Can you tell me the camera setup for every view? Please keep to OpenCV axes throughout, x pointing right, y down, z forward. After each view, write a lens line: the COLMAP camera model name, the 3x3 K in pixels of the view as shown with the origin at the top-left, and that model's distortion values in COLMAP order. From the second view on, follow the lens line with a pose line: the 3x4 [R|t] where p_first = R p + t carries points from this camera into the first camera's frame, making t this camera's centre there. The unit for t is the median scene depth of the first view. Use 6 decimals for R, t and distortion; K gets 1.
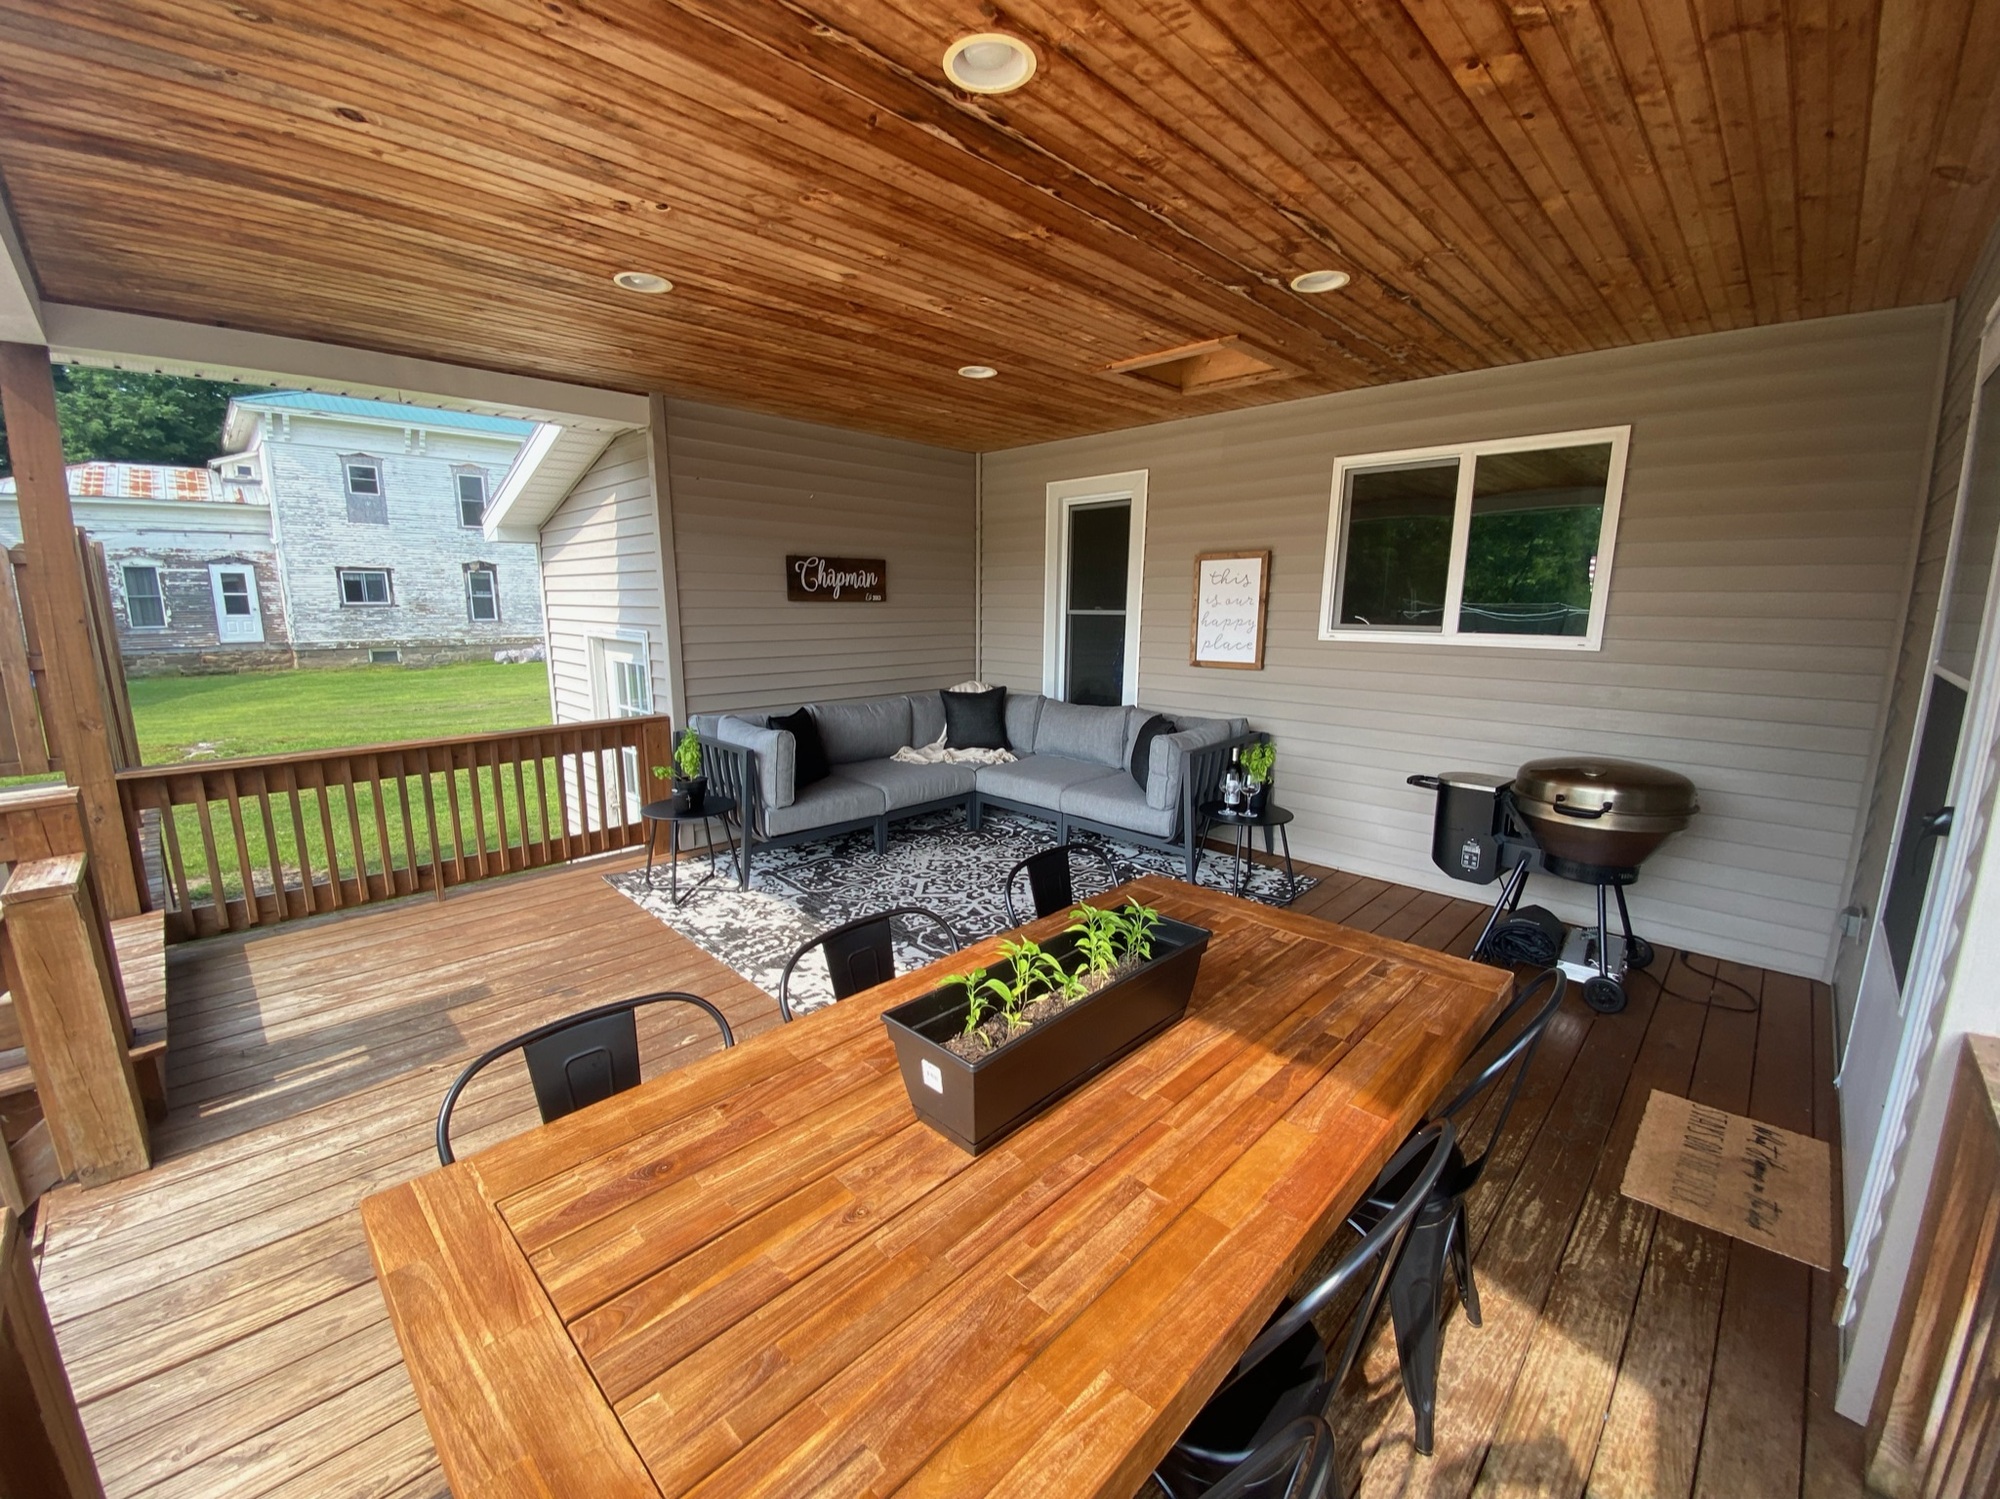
lens RADIAL K [[795.2, 0, 1000.0], [0, 795.2, 749.5], [0, 0, 1]] dist [0.071309, -0.000023]
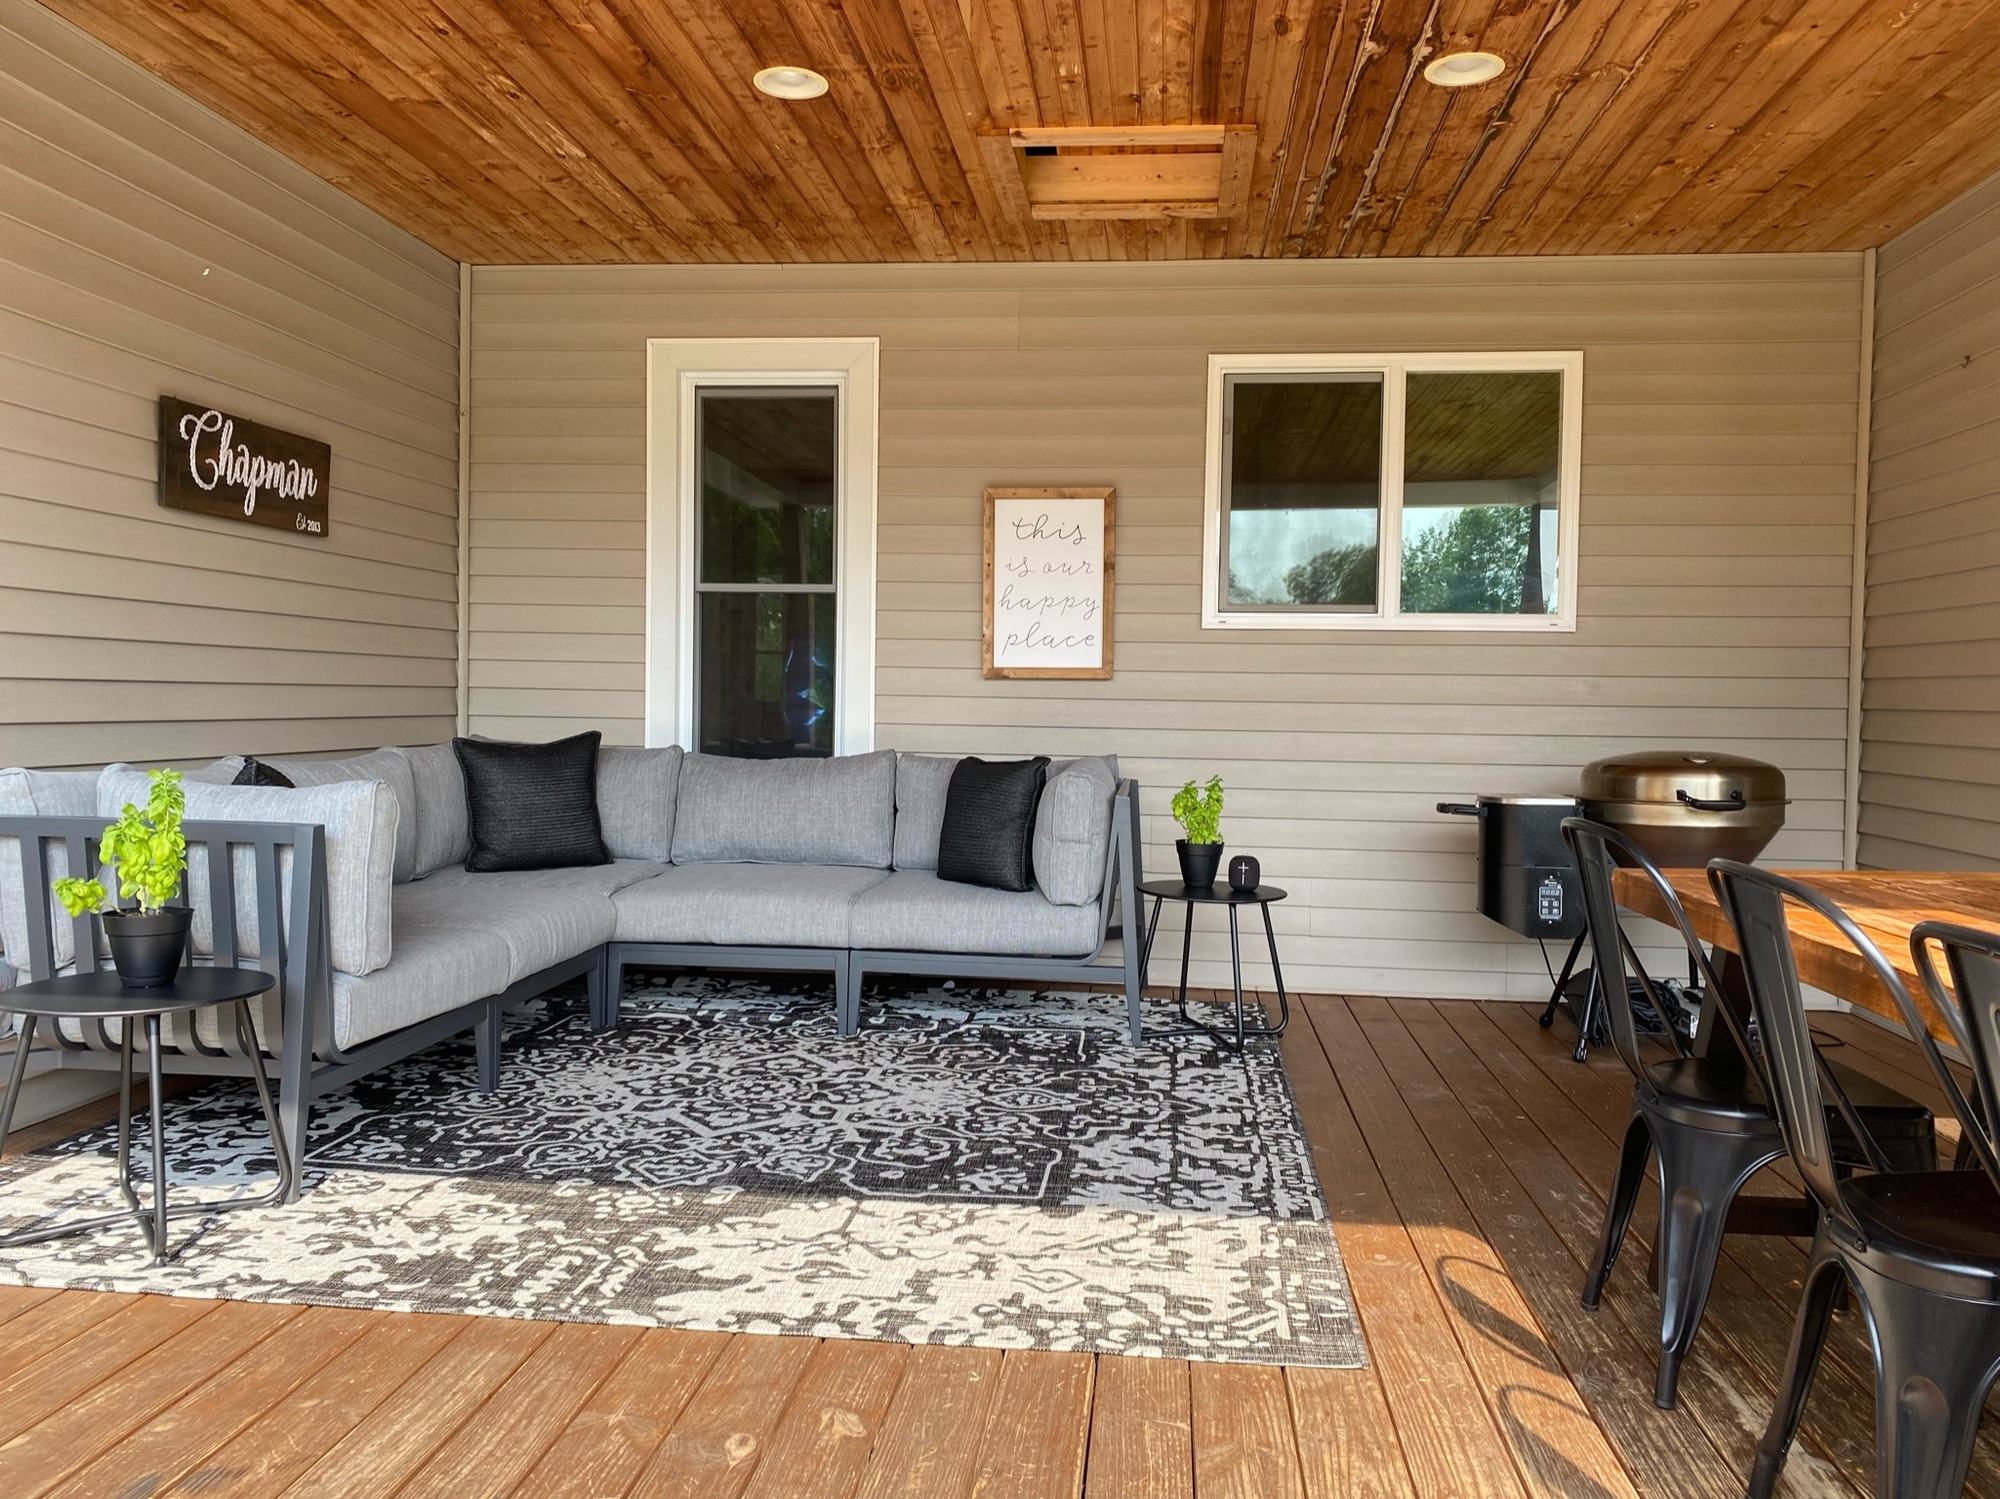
lens RADIAL K [[1512.9, 0, 1000.0], [0, 1512.9, 749.5], [0, 0, 1]] dist [0.025486, -0.006766]
pose [[0.784677, -0.011023, 0.619806, -0.435115], [0.102530, 0.988379, -0.112224, 0.070120], [-0.611366, 0.151609, 0.776689, 0.172823]]
